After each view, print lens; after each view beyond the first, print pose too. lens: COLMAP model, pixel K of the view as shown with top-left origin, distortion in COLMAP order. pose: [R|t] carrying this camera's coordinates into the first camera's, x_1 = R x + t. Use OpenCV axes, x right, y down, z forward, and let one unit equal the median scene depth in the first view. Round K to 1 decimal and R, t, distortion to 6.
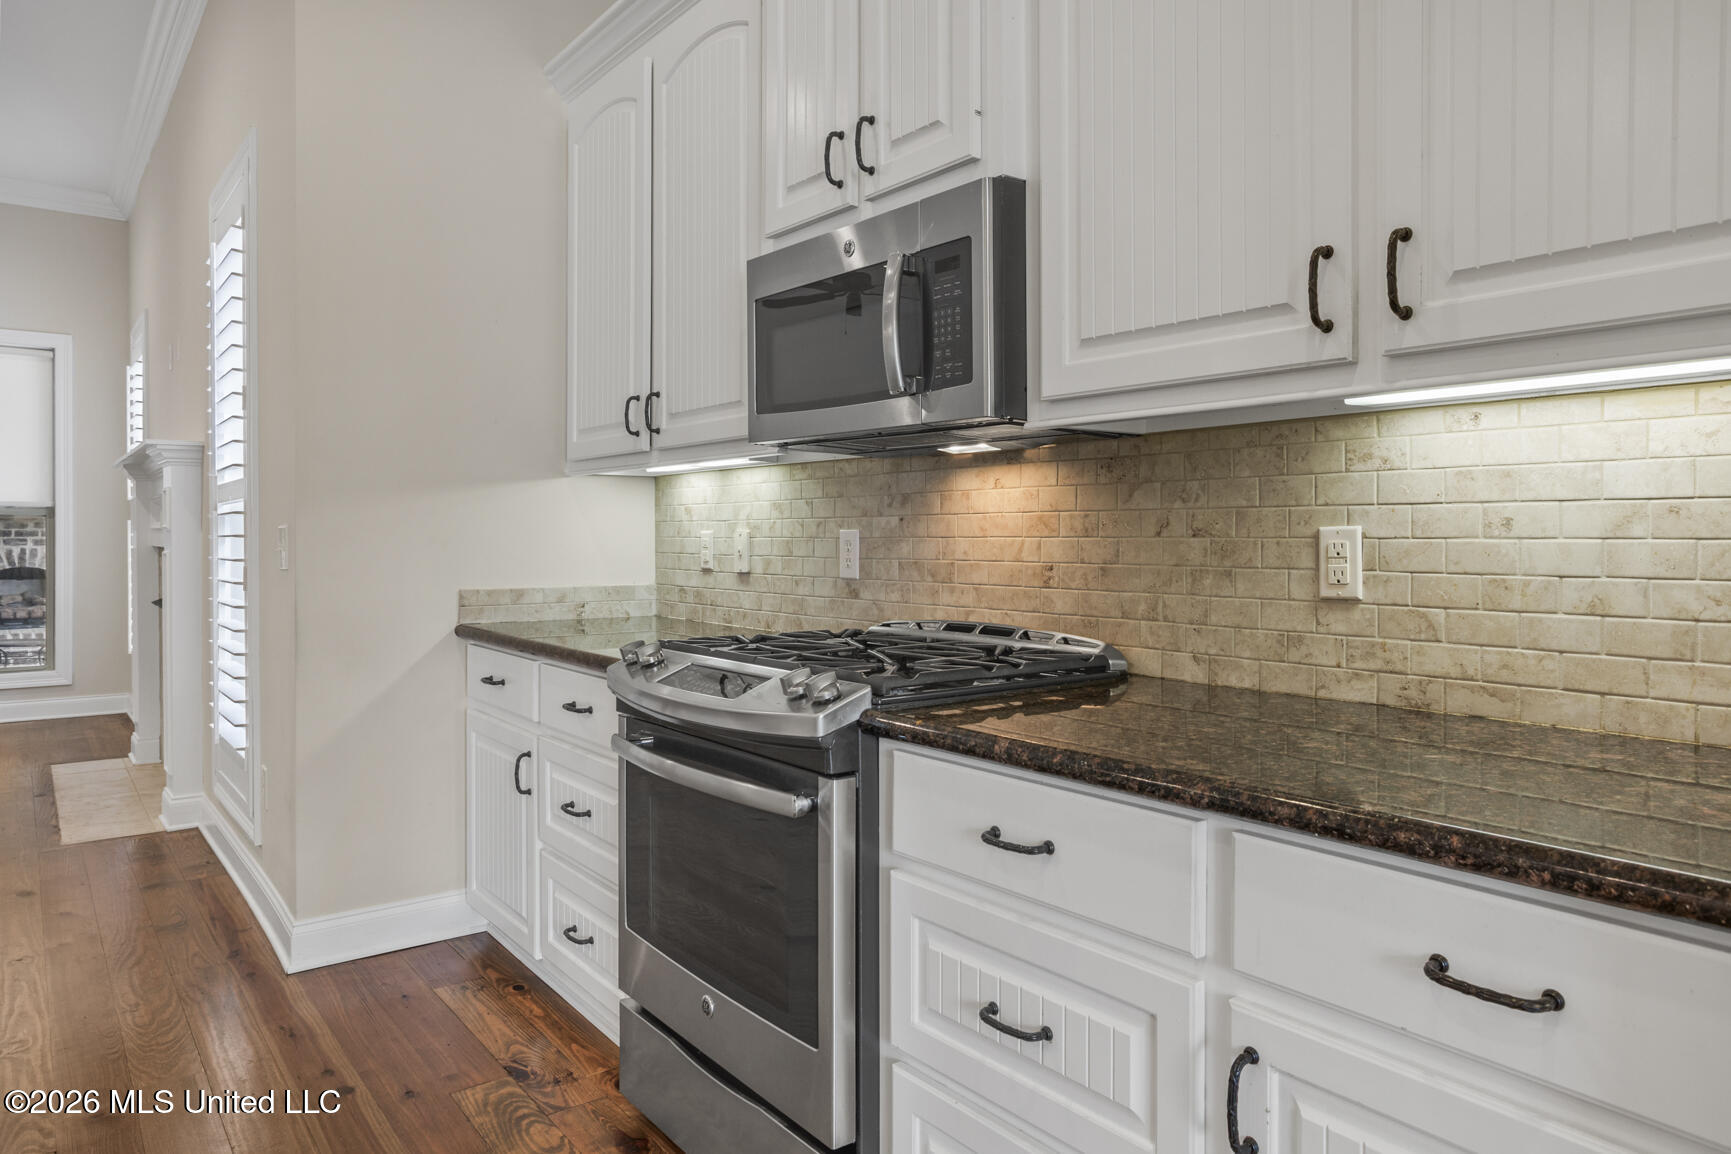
lens RADIAL K [[1114.8, 0, 866.4], [0, 1114.8, 533.1], [0, 0, 1]] dist [-0.010395, 0.022164]
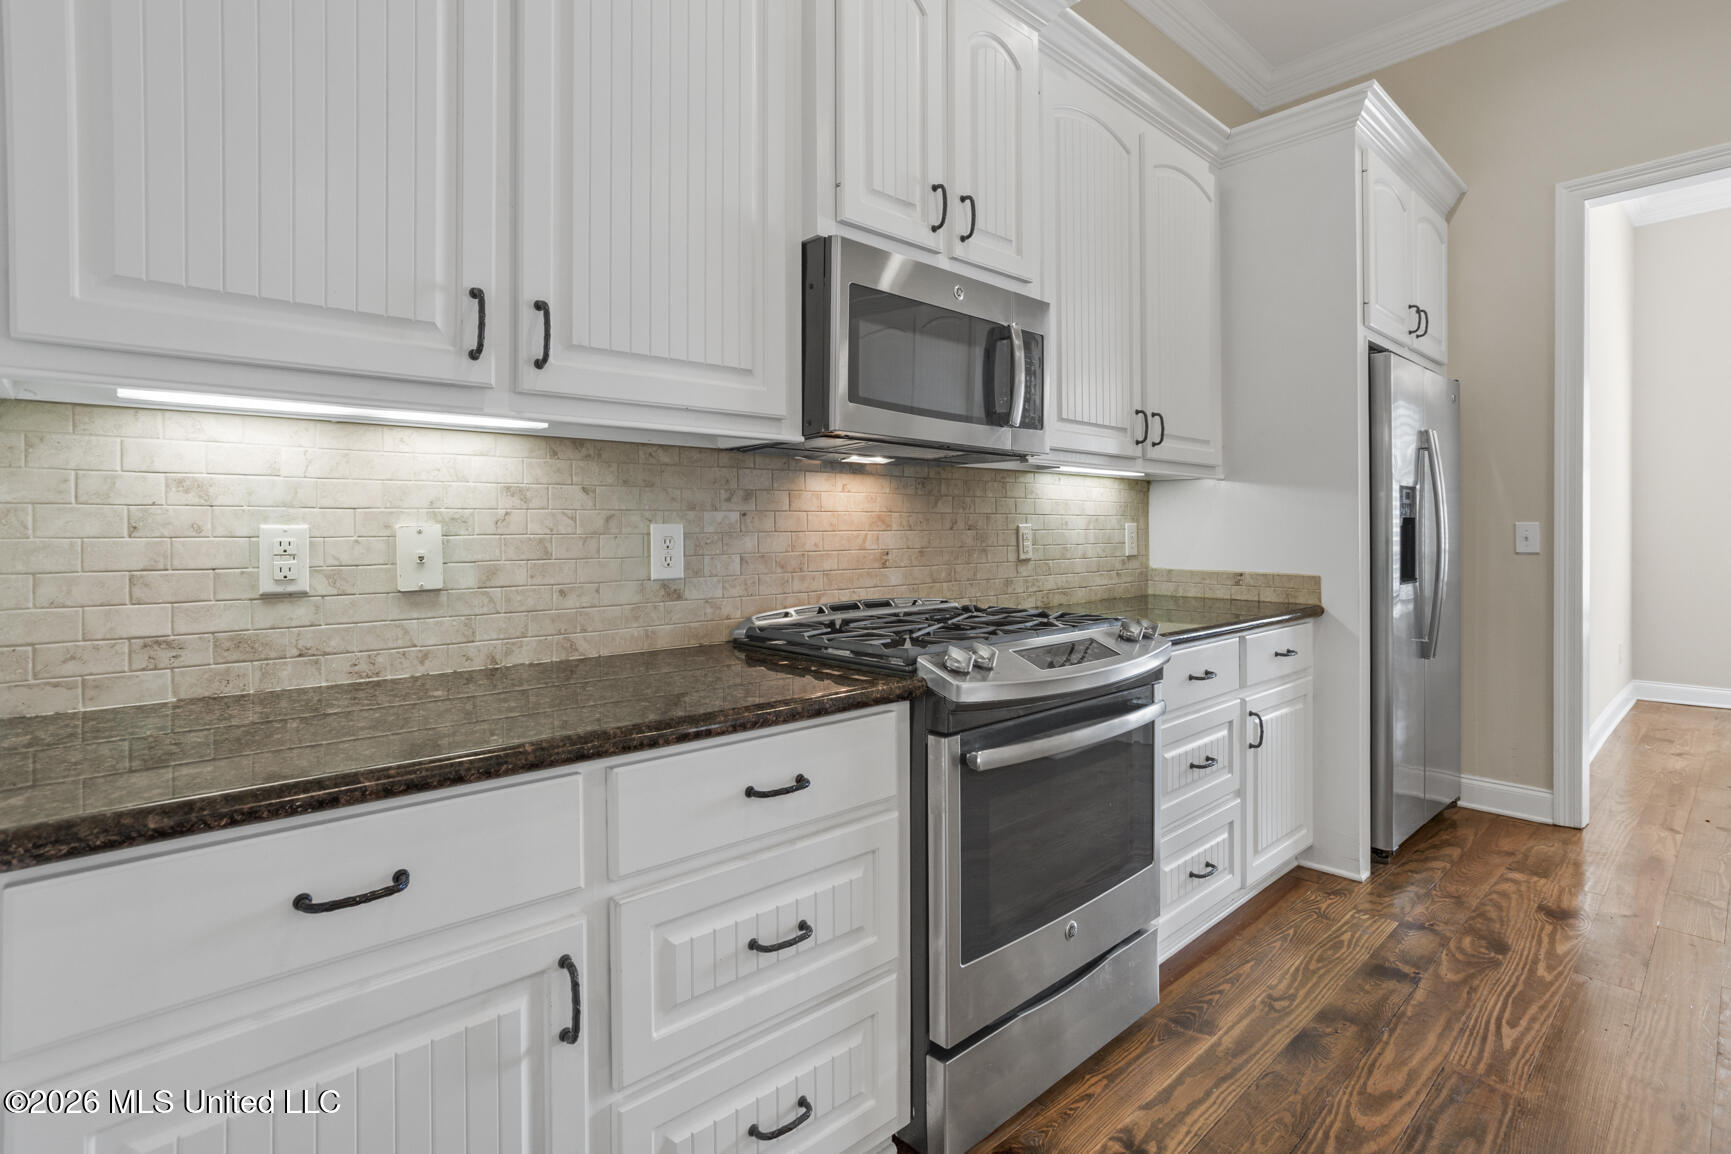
lens RADIAL K [[847.7, 0, 842.8], [0, 847.7, 538.2], [0, 0, 1]] dist [-0.039647, 0.018911]
pose [[-0.075384, -0.012336, 0.997078, -0.794918], [0.001060, 0.999922, 0.012451, -0.000345], [-0.997154, 0.001995, -0.075365, 1.032828]]
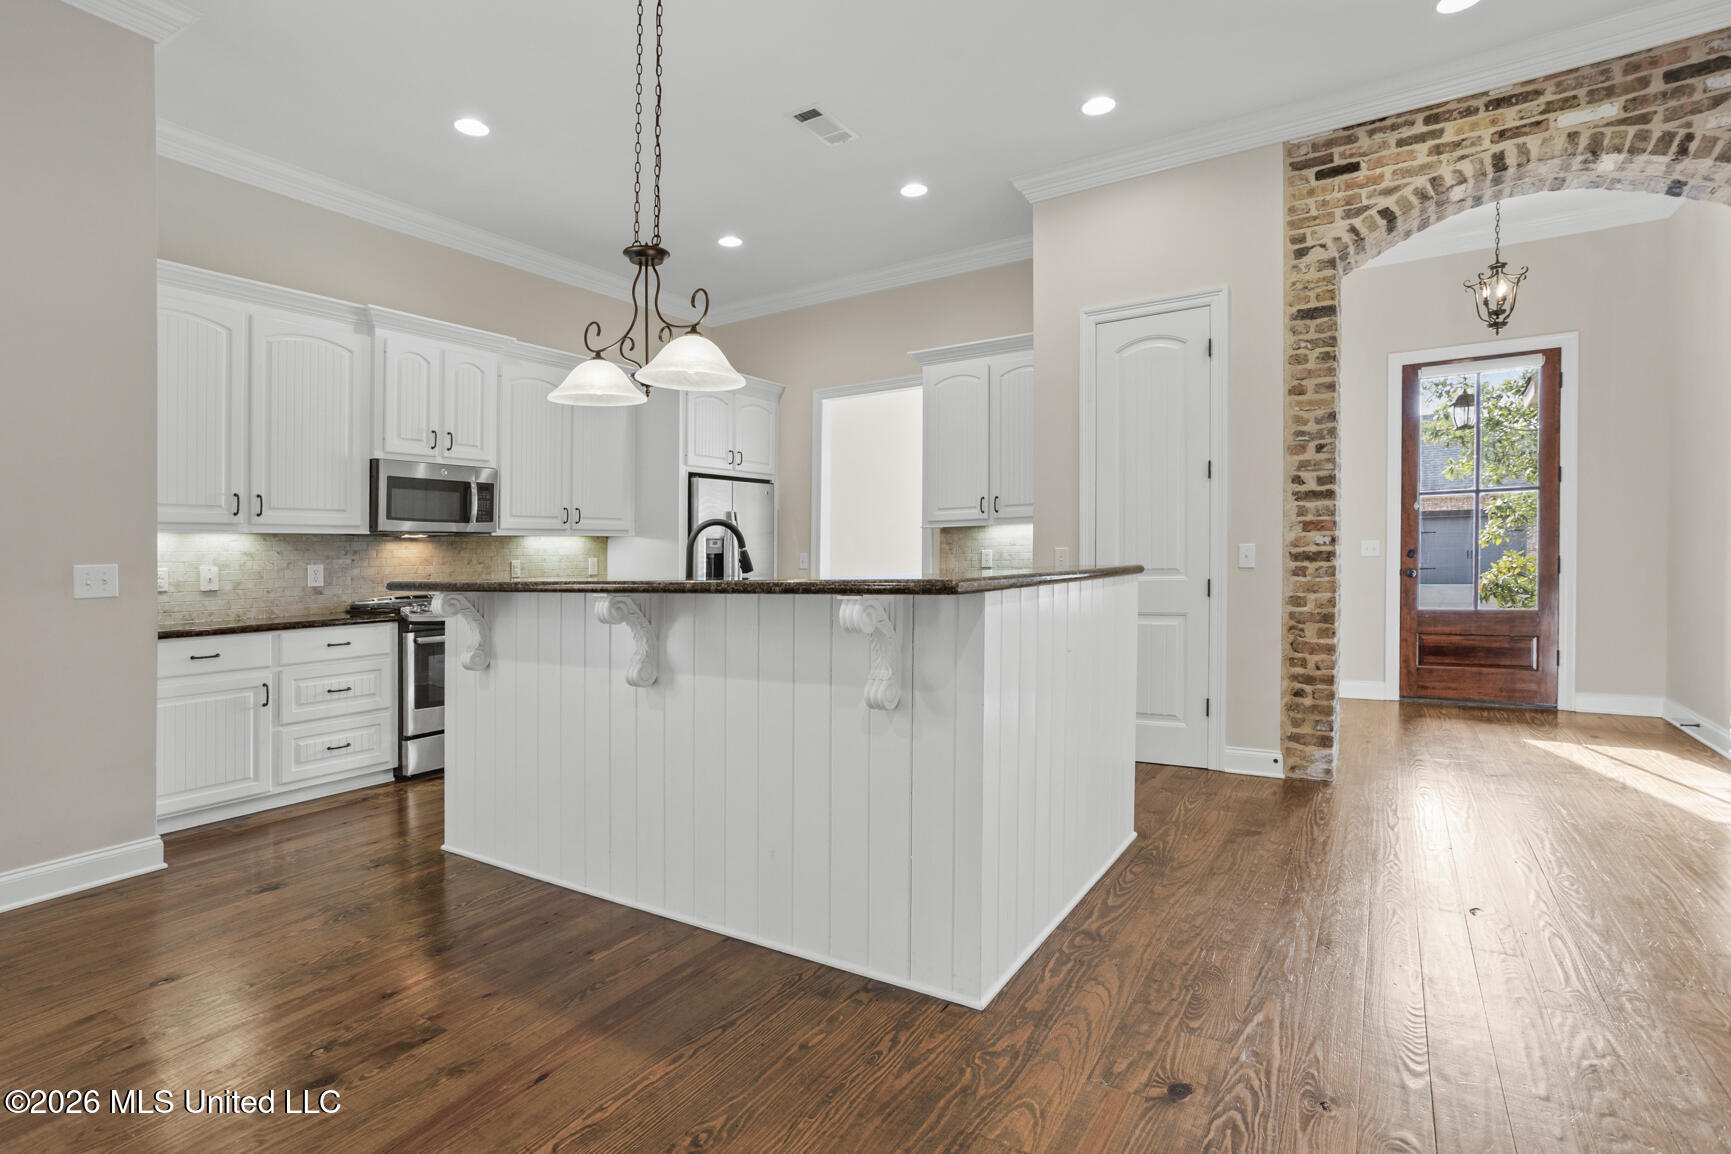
lens RADIAL K [[847.7, 0, 848.5], [0, 847.7, 586.1], [0, 0, 1]] dist [-0.039647, 0.018911]
pose [[-0.332005, -0.026946, 0.942893, -2.238945], [0.020155, 0.999161, 0.035651, 0.001111], [-0.943062, 0.030840, -0.331183, 0.616044]]
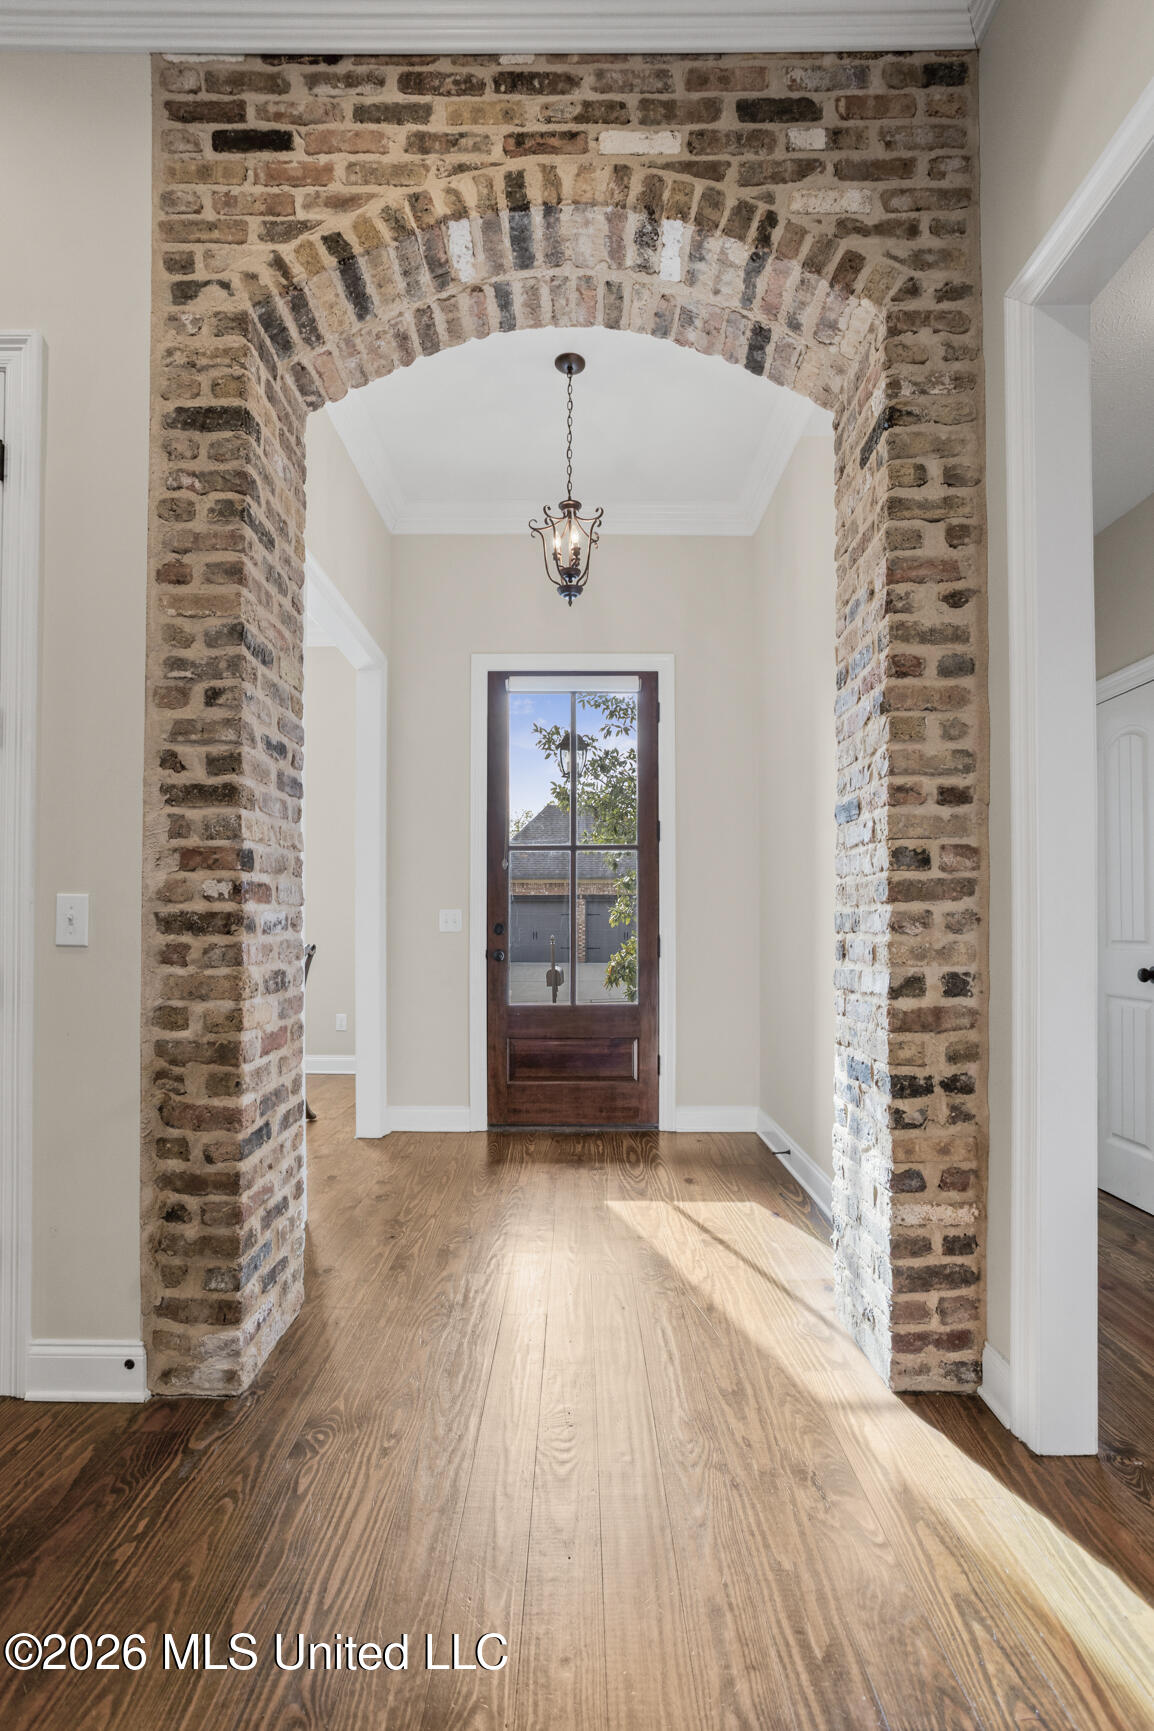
lens RADIAL K [[847.7, 0, 592.1], [0, 847.7, 944.8], [0, 0, 1]] dist [-0.039647, 0.018911]
pose [[-0.795300, -0.006501, 0.606181, -1.719798], [0.005260, 0.999831, 0.017623, 0.030163], [-0.606193, 0.017204, -0.795131, -0.456188]]
